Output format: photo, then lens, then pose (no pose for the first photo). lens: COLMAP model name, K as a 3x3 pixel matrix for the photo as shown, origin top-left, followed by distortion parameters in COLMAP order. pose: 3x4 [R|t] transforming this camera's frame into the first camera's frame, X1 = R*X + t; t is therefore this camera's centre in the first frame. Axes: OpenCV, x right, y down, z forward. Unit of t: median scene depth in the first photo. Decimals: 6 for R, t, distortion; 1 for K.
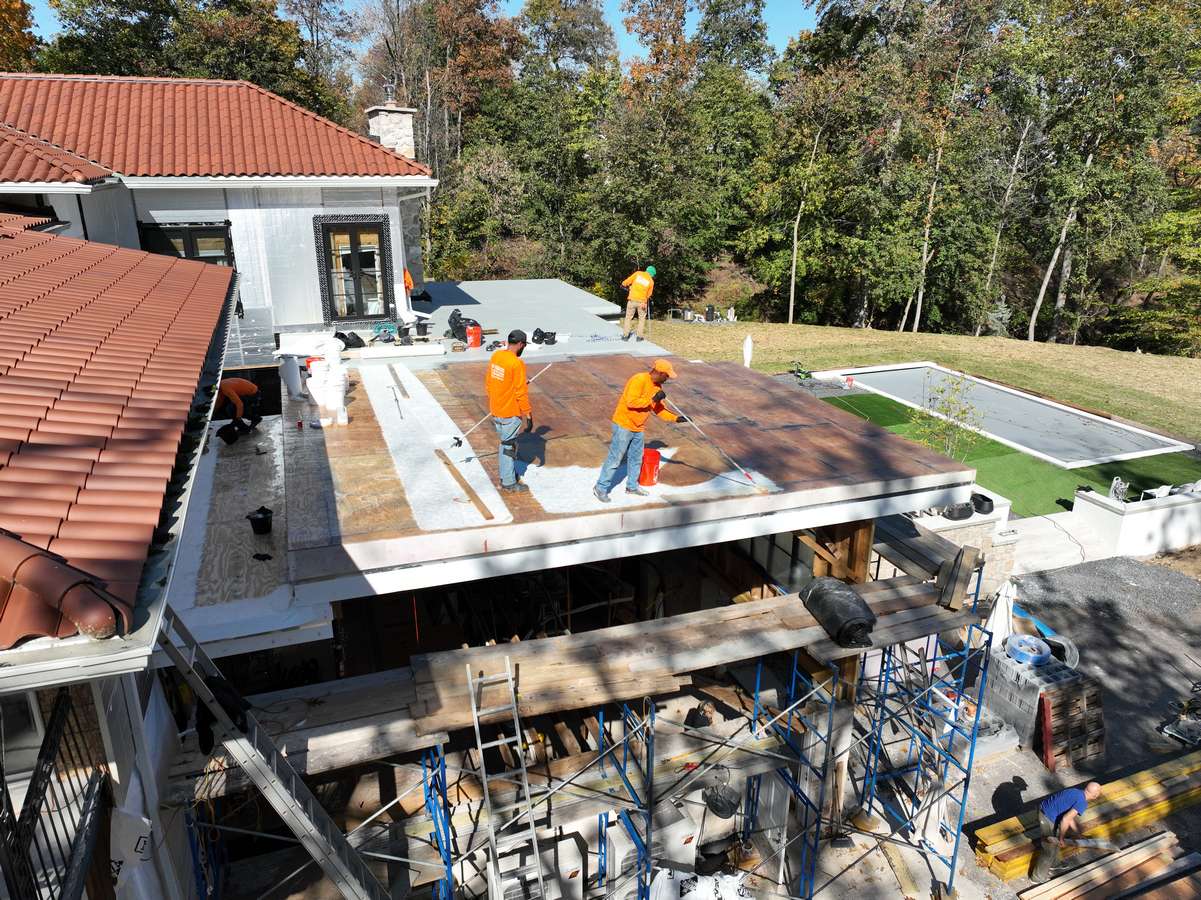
lens RADIAL K [[843.1, 0, 603.7], [0, 843.1, 451.3], [0, 0, 1]] dist [-0.002384, 0.018611]
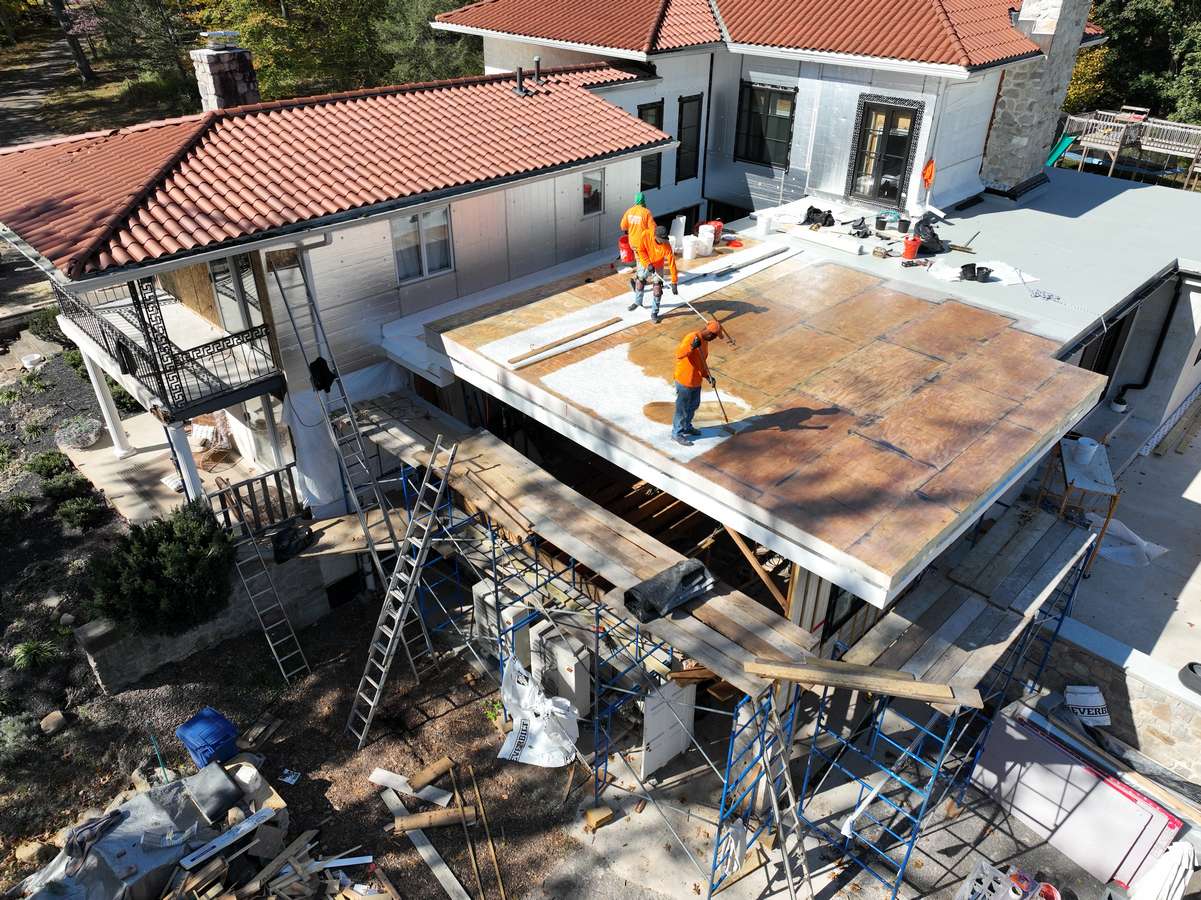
lens RADIAL K [[843.1, 0, 603.7], [0, 843.1, 451.3], [0, 0, 1]] dist [-0.002384, 0.018611]
pose [[0.416400, 0.479715, -0.772324, 0.207049], [-0.304220, 0.874022, 0.378862, -0.070663], [0.856774, 0.077199, 0.509882, 0.081493]]
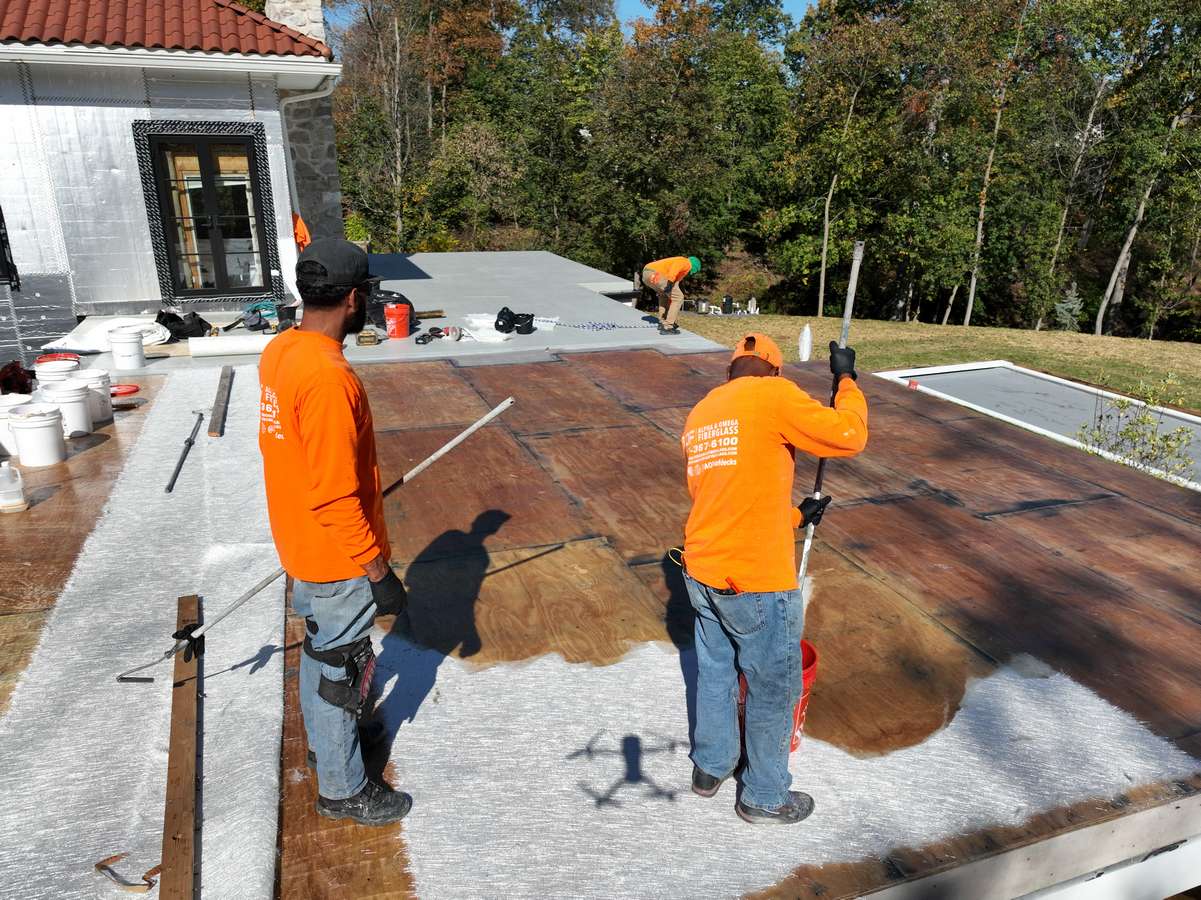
lens RADIAL K [[847.4, 0, 600.5], [0, 847.4, 450.0], [0, 0, 1]] dist [0.003831, 0.012210]
pose [[0.999998, -0.001032, -0.001621, -0.002802], [0.001030, 0.999999, -0.001227, -0.015602], [0.001622, 0.001225, 0.999998, 0.145216]]
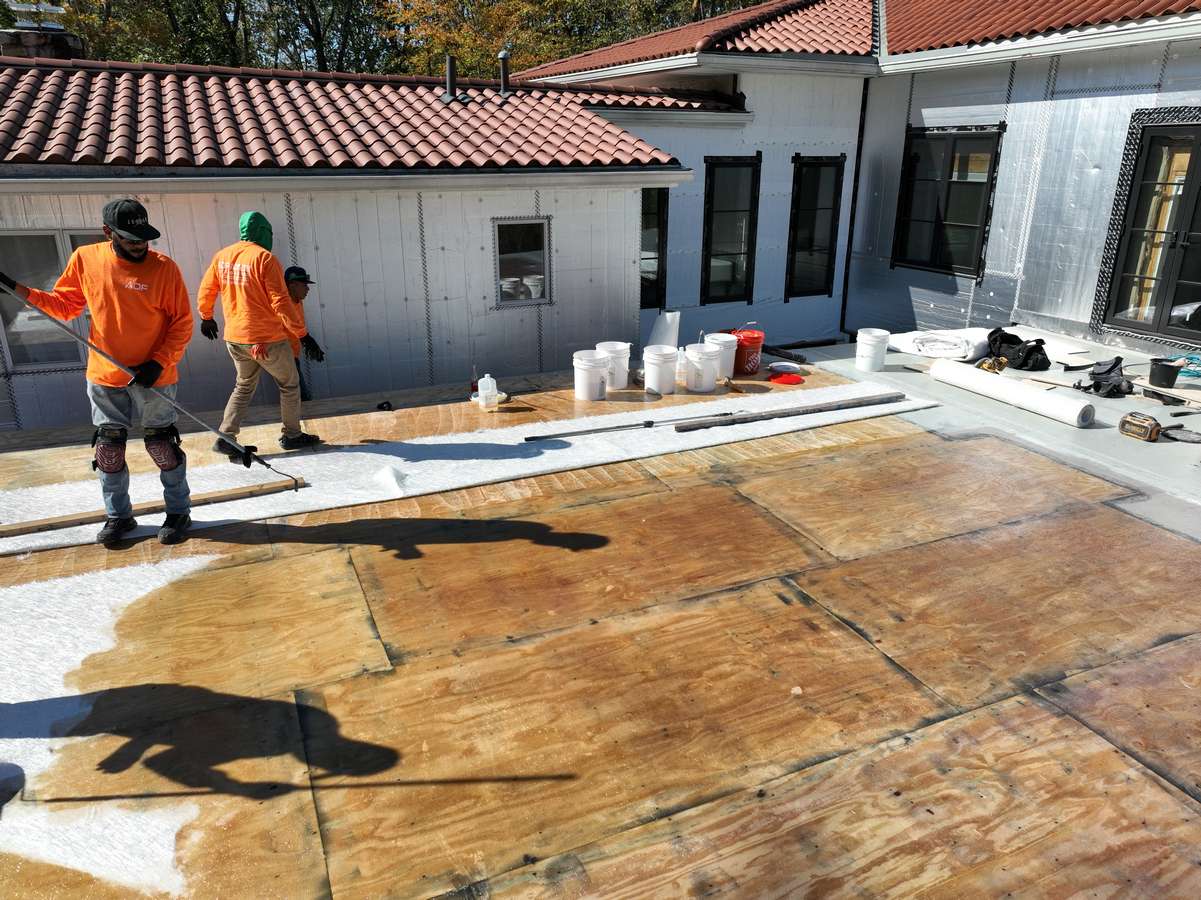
lens RADIAL K [[843.1, 0, 603.7], [0, 843.1, 451.3], [0, 0, 1]] dist [-0.002384, 0.018611]
pose [[0.066385, 0.331203, -0.941221, 0.065920], [-0.331480, 0.897047, 0.292279, -0.052180], [0.941124, 0.292593, 0.169338, 0.252200]]
